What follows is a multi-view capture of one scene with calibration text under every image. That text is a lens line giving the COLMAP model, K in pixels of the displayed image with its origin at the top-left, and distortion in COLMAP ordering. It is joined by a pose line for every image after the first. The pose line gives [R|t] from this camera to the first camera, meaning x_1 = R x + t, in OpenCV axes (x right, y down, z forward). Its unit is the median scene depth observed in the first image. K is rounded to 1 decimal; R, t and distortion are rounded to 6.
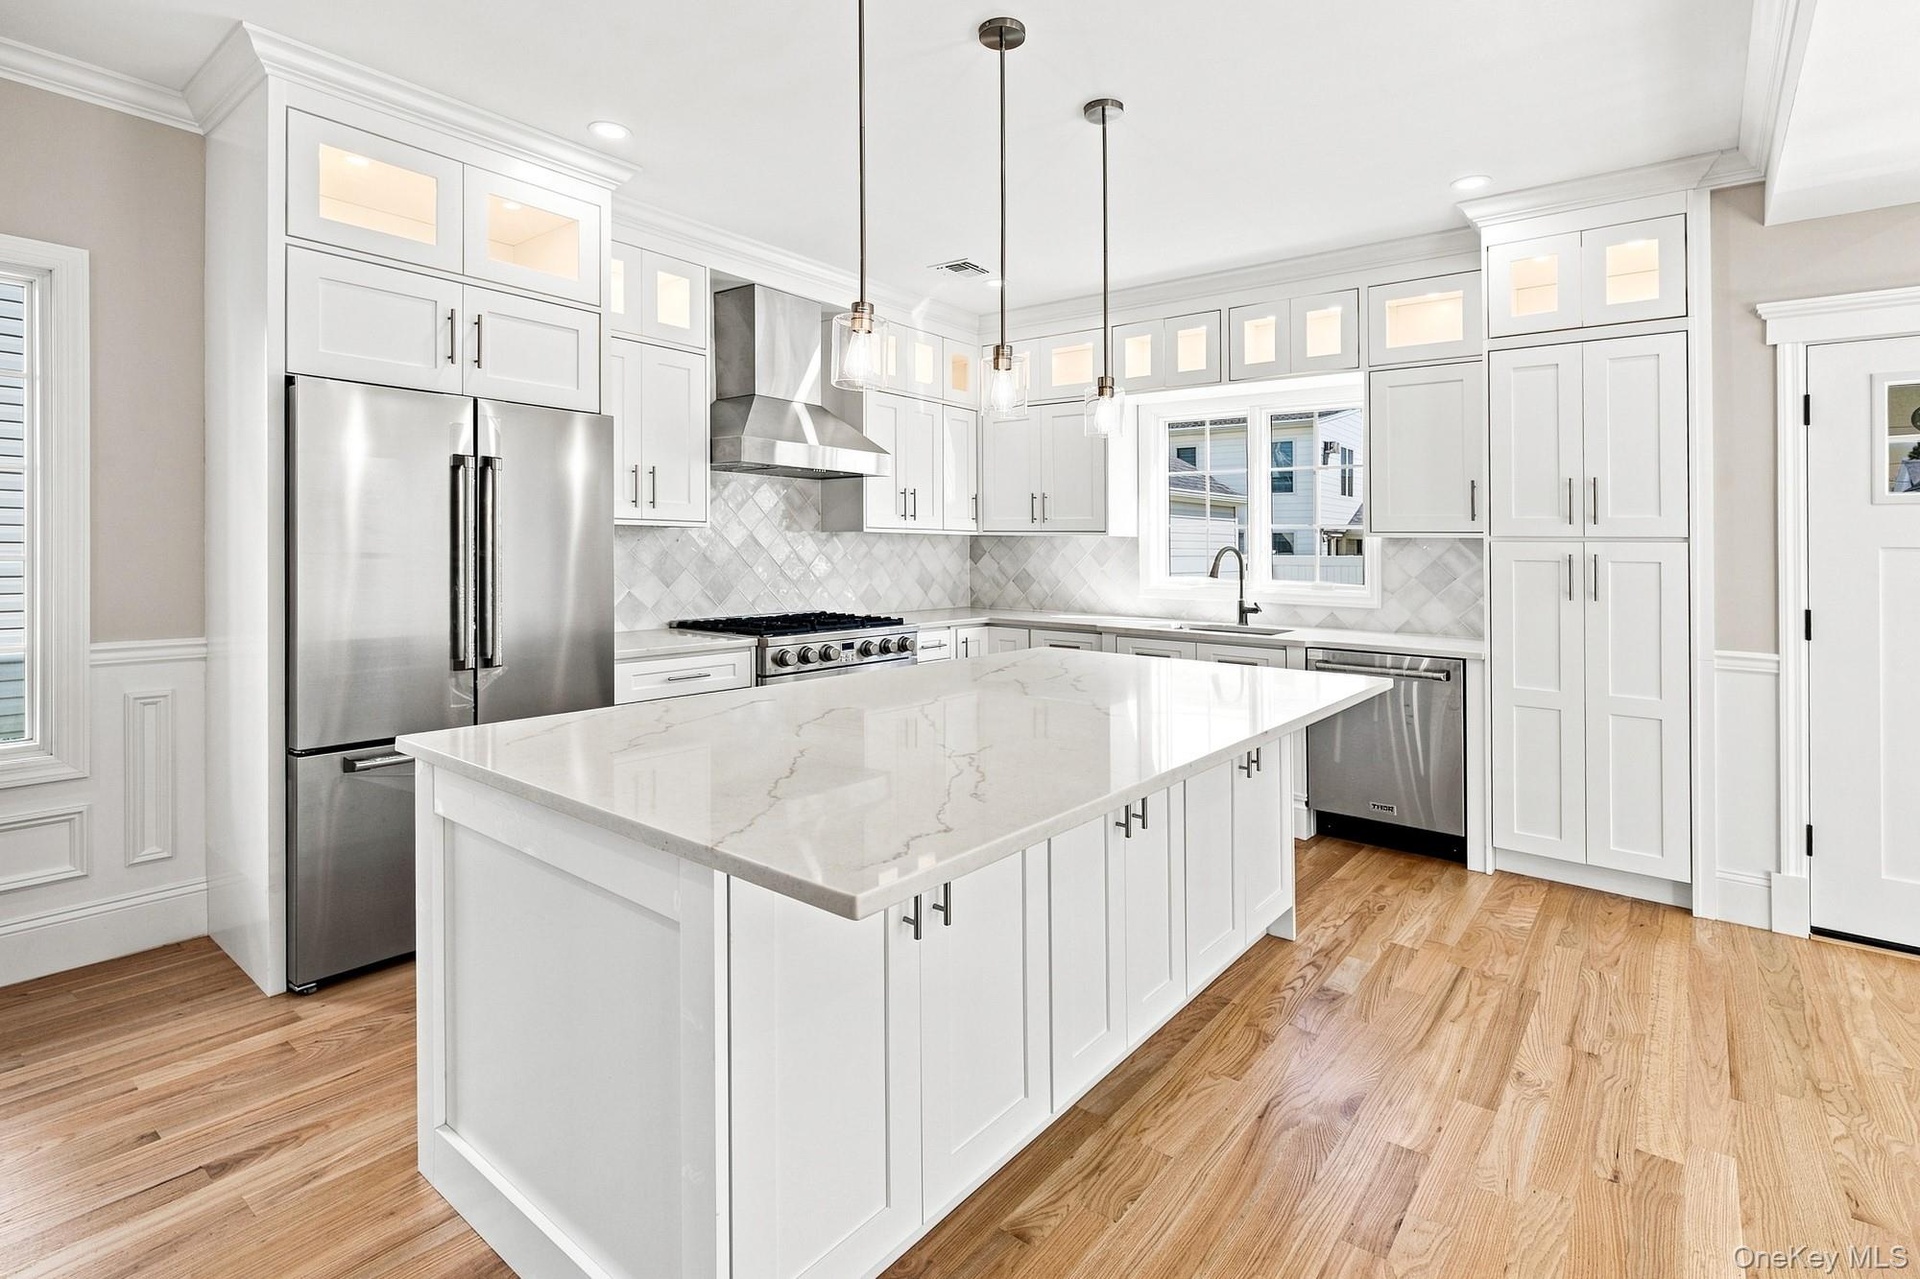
lens RADIAL K [[912.1, 0, 975.9], [0, 912.1, 550.0], [0, 0, 1]] dist [-0.001826, 0.000022]
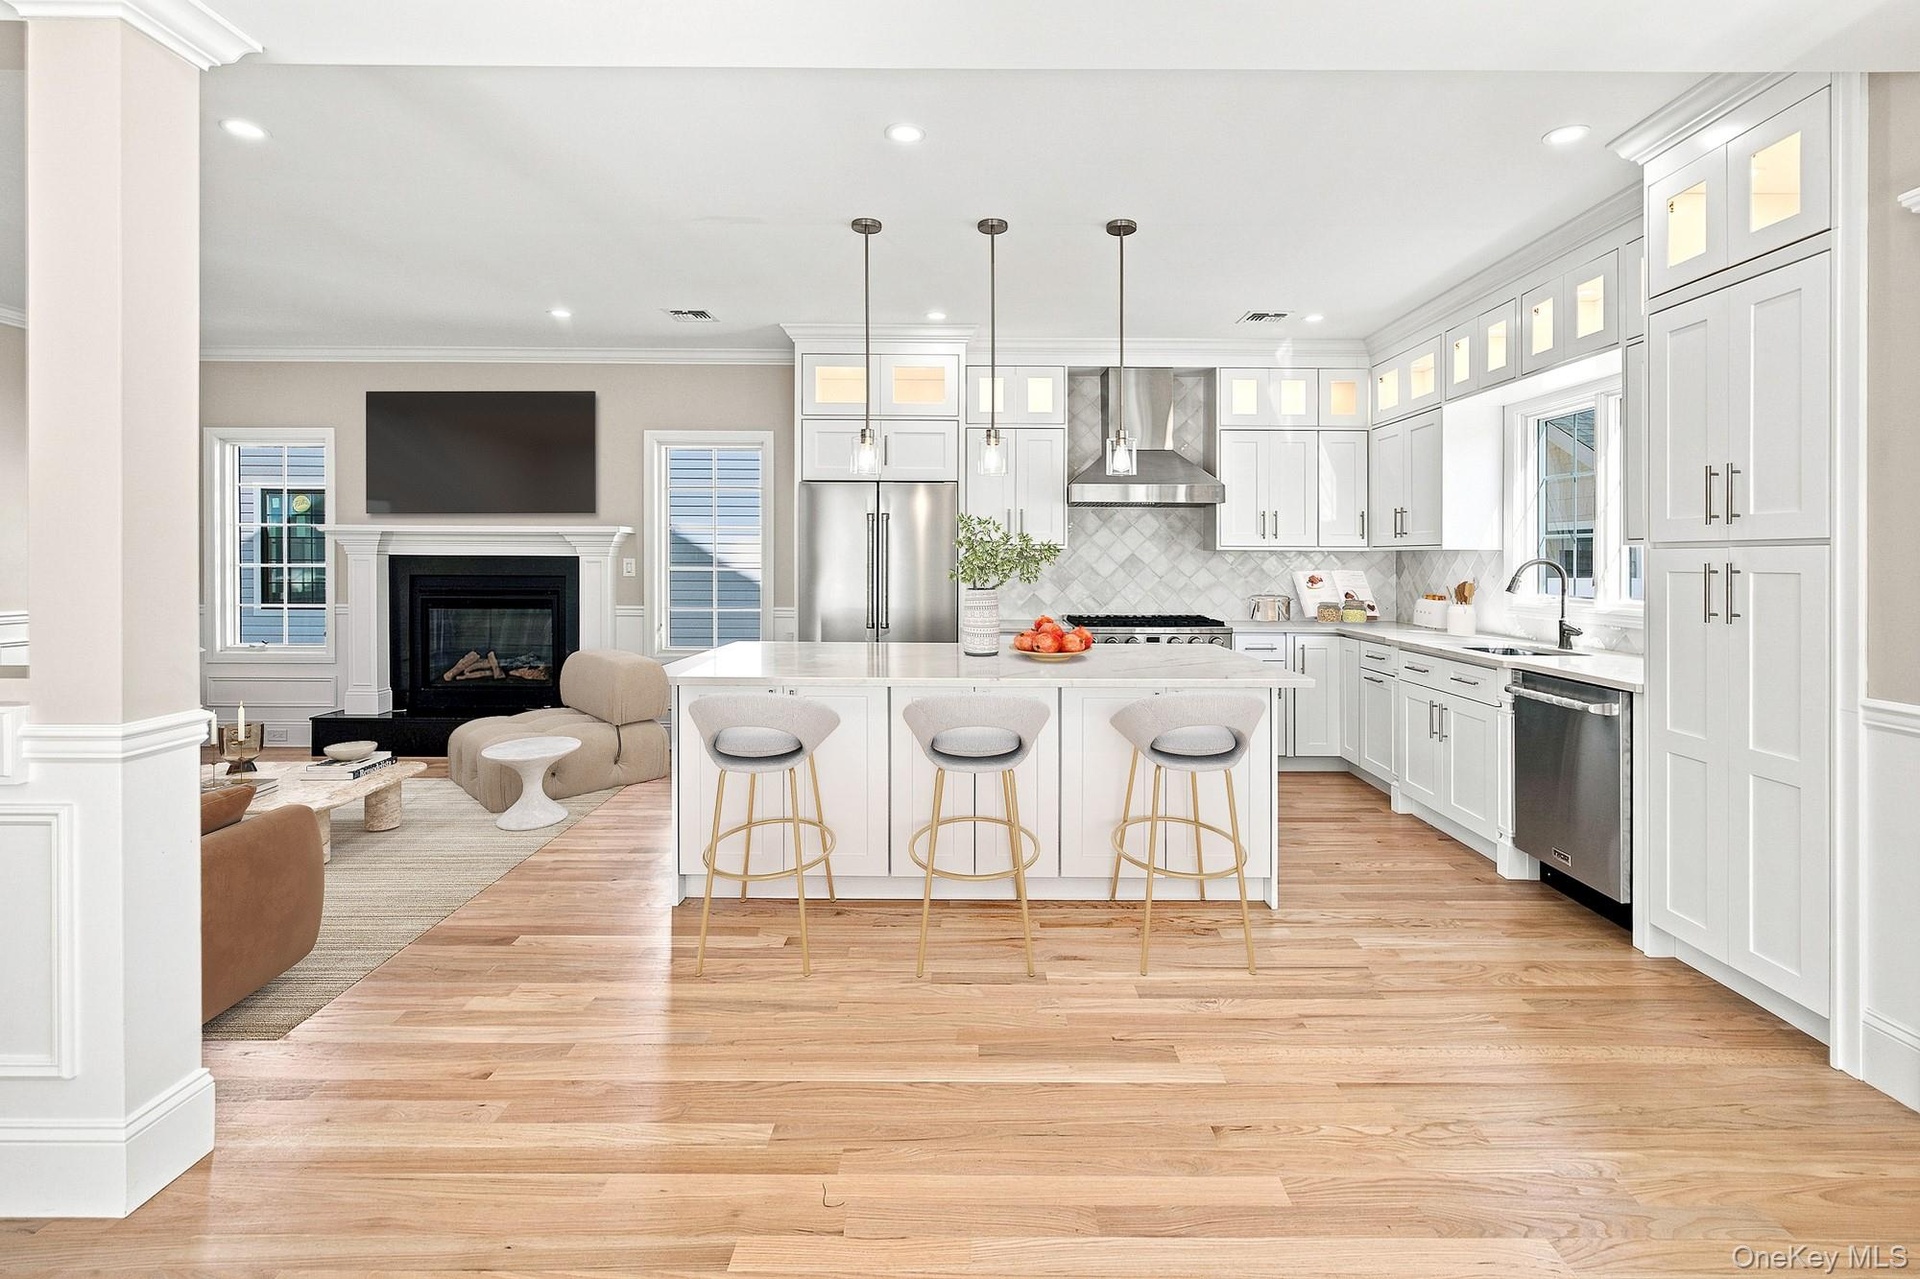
lens RADIAL K [[912.1, 0, 991.1], [0, 912.1, 570.9], [0, 0, 1]] dist [-0.001826, 0.000022]
pose [[0.620343, -0.000317, -0.784331, 0.647600], [0.000593, 1.000000, 0.000064, 0.007890], [0.784331, -0.000505, 0.620343, 0.025633]]
